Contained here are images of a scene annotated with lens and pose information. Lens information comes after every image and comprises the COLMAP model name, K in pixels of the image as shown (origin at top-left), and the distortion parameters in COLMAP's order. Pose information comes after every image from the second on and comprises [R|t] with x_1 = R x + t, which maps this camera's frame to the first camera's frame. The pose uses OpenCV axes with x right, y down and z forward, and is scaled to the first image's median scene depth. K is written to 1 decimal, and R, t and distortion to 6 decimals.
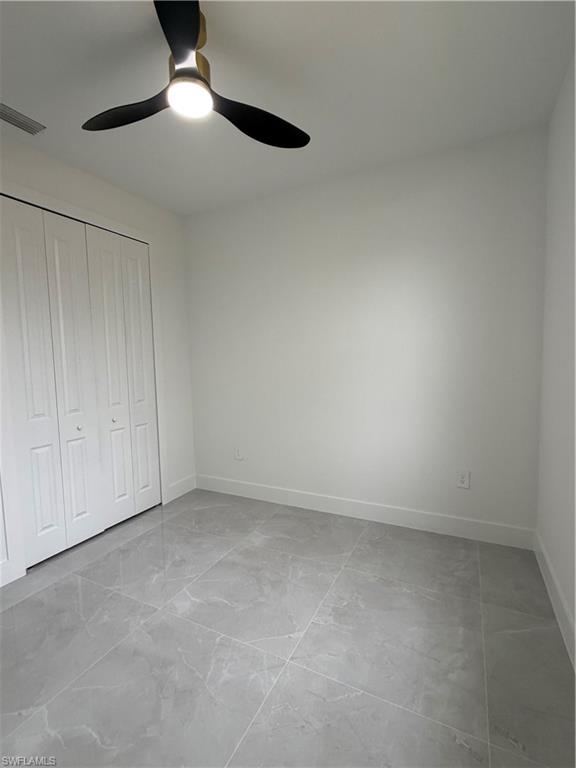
lens RADIAL K [[353.2, 0, 290.8], [0, 353.2, 388.8], [0, 0, 1]] dist [-0.003561, -0.000920]
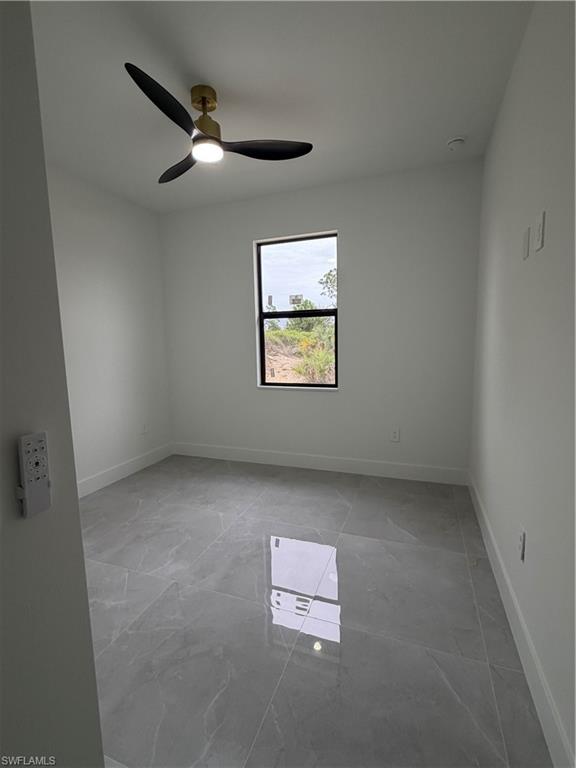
lens RADIAL K [[353.2, 0, 290.8], [0, 353.2, 388.8], [0, 0, 1]] dist [-0.003561, -0.000920]
pose [[-0.114393, -0.108400, 0.987504, -1.326382], [0.111285, 0.986374, 0.121167, -0.017909], [-0.987183, 0.123755, -0.100771, 0.672972]]
